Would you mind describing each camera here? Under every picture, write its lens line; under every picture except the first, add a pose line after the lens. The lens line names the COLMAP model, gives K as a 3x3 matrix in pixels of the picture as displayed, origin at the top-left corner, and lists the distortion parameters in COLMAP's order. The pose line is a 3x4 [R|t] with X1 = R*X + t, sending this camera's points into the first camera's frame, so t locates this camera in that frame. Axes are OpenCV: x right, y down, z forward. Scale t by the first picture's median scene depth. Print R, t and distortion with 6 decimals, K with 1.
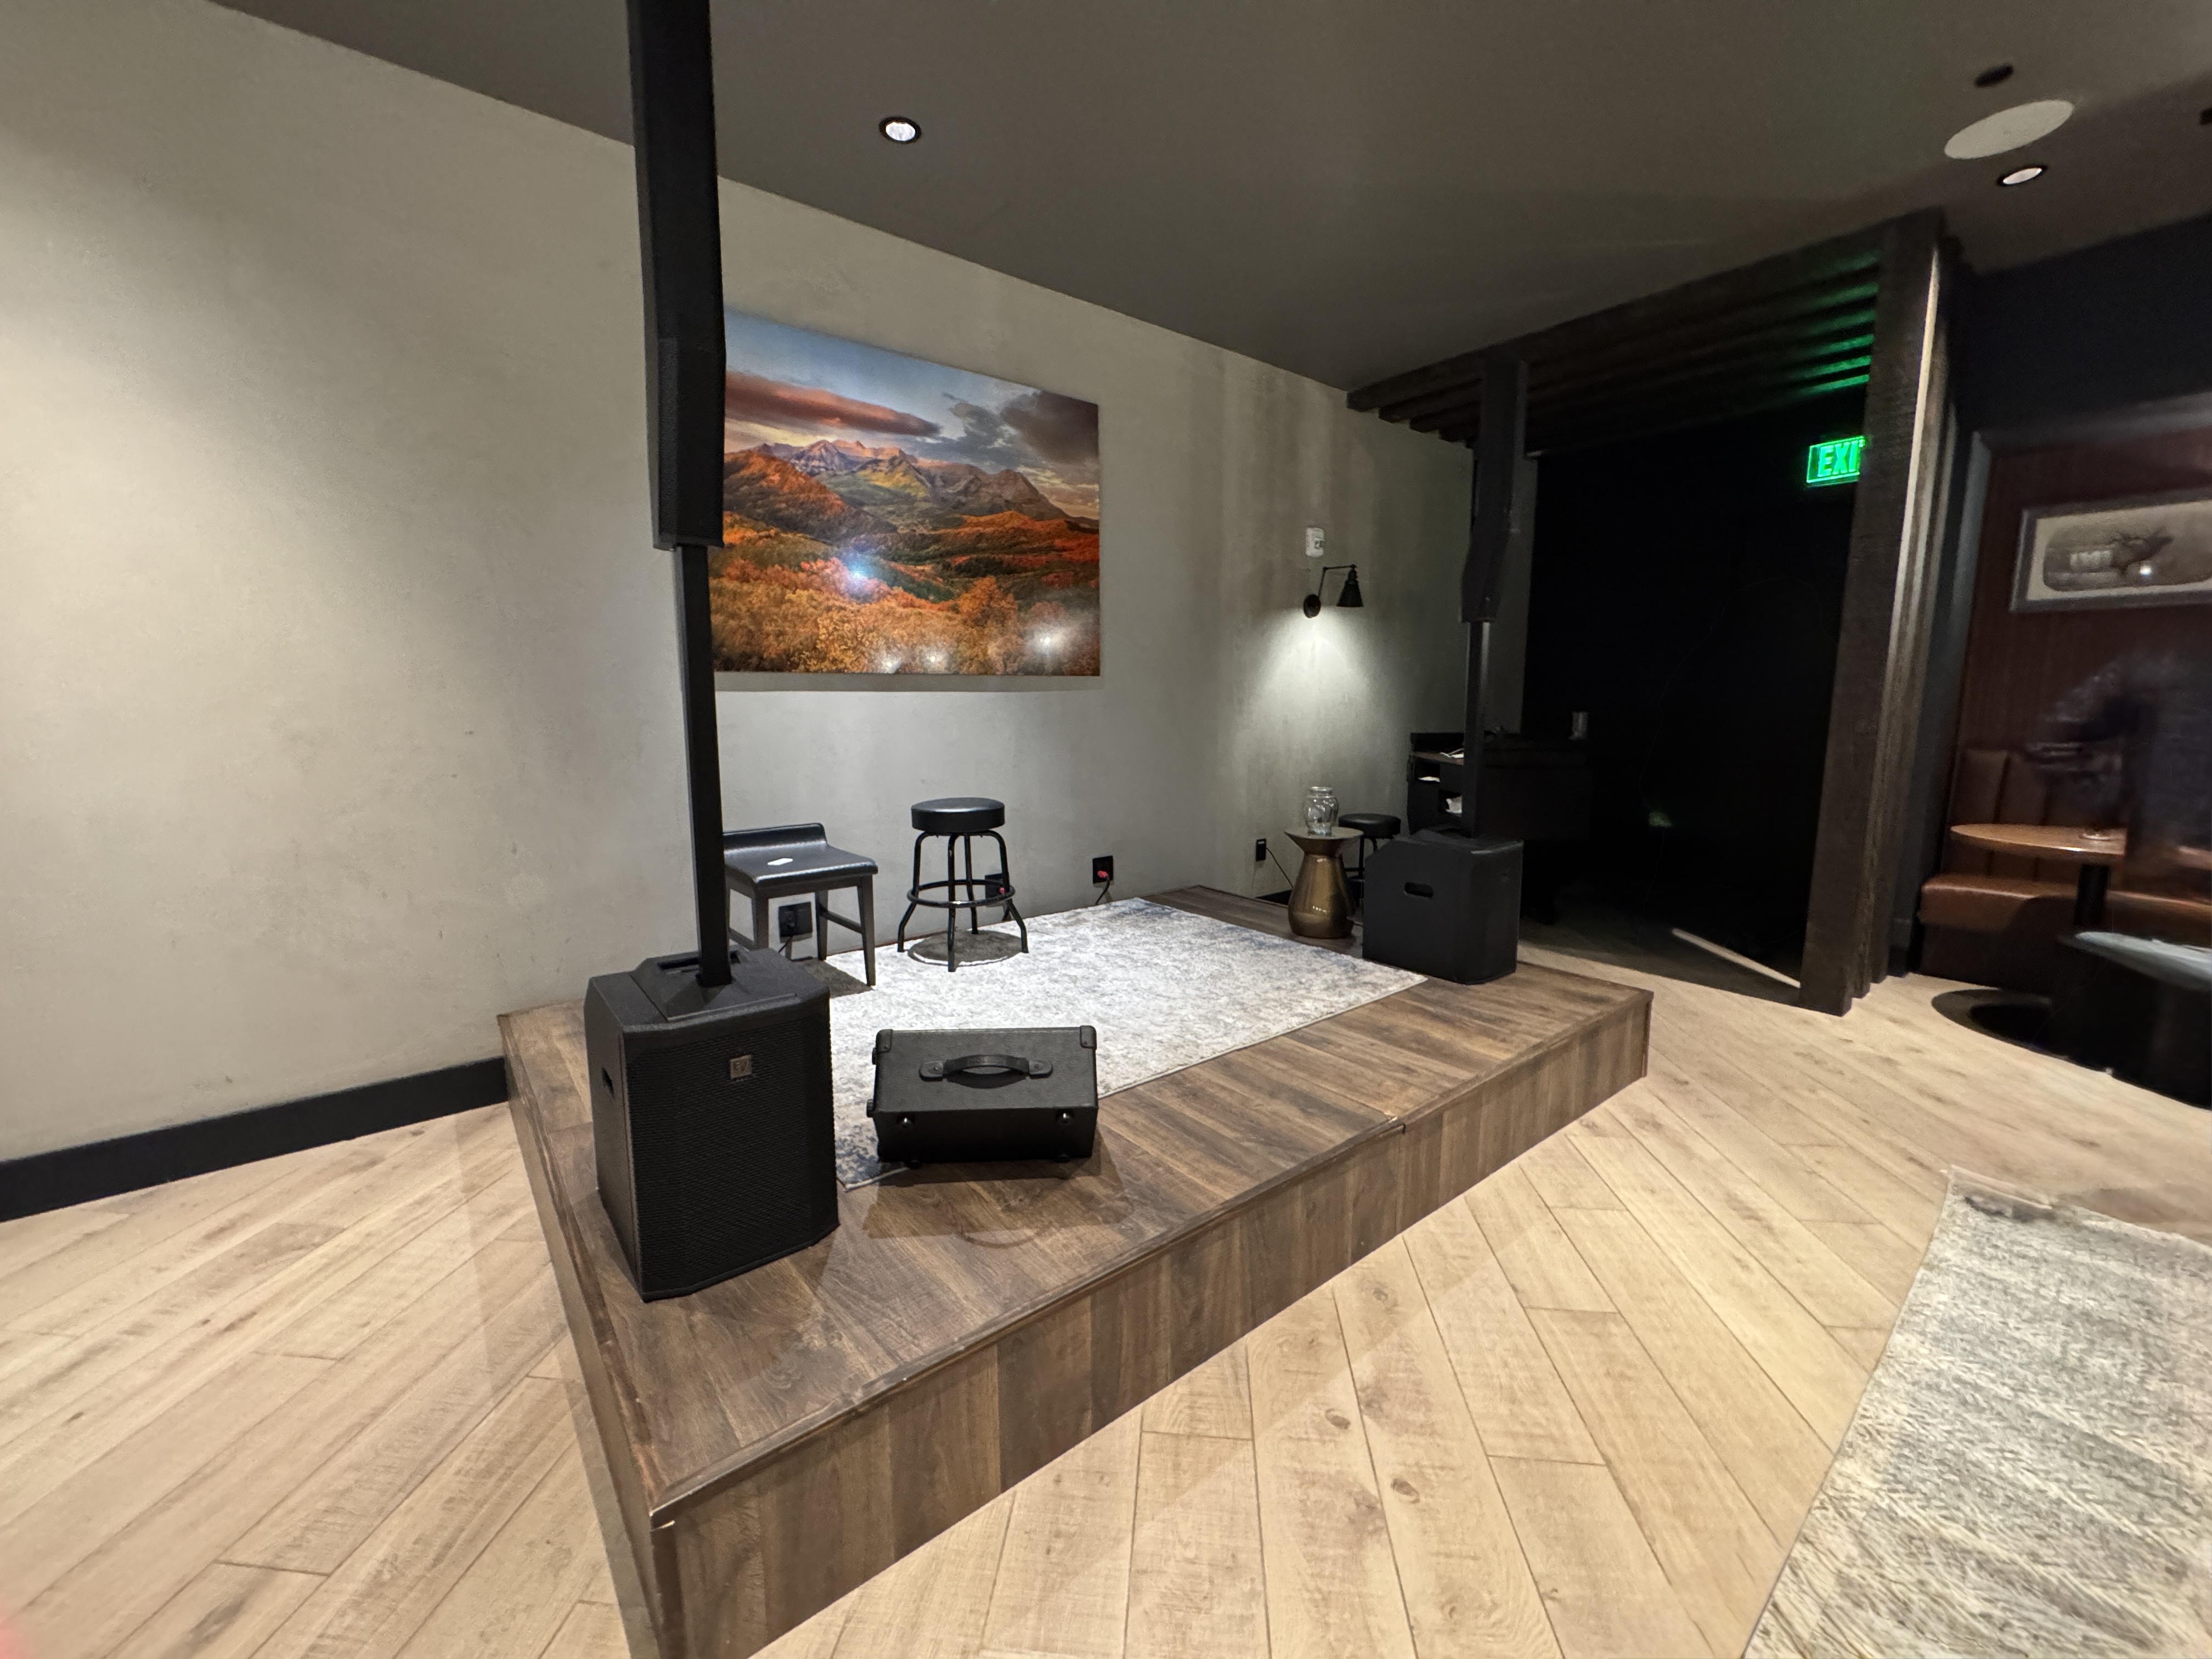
lens RADIAL K [[886.8, 0, 1100.8], [0, 886.8, 829.9], [0, 0, 1]] dist [0.001387, -0.000003]
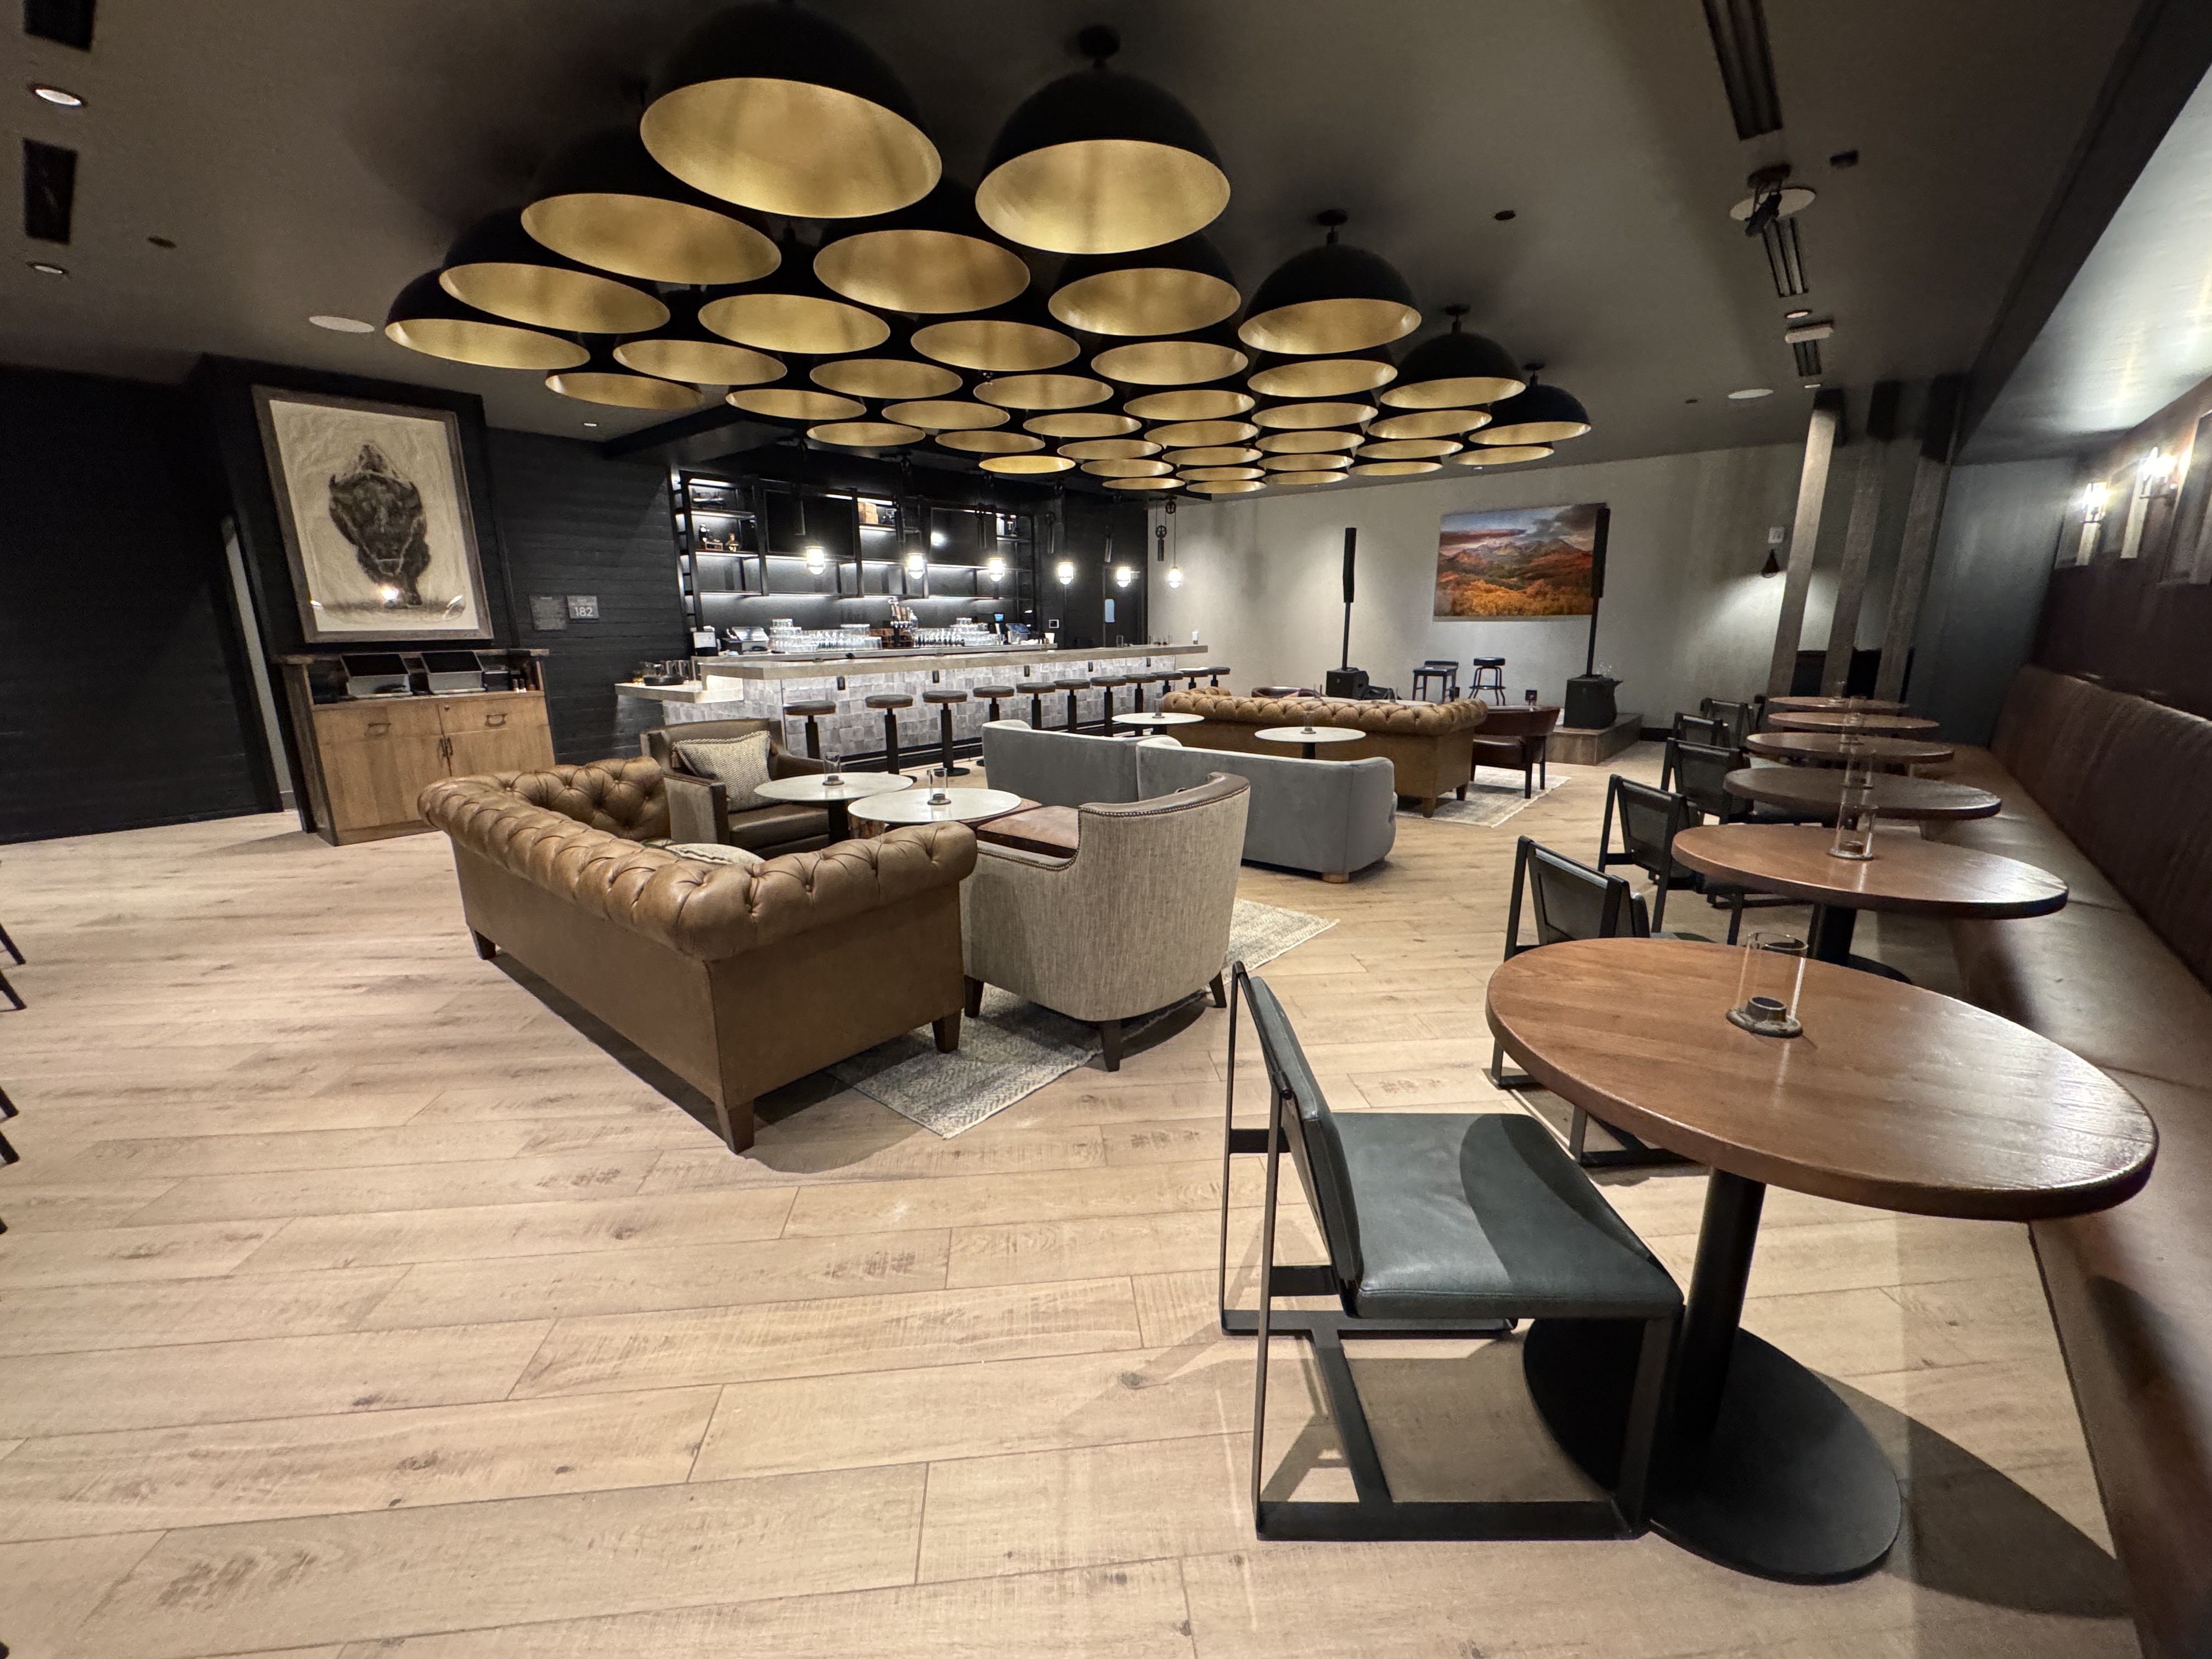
lens RADIAL K [[886.8, 0, 1101.5], [0, 886.8, 827.9], [0, 0, 1]] dist [0.001387, -0.000003]
pose [[0.196628, 0.232137, -0.952602, 2.488159], [-0.140861, 0.968178, 0.206857, 0.088720], [0.970307, 0.093511, 0.223070, -0.901456]]
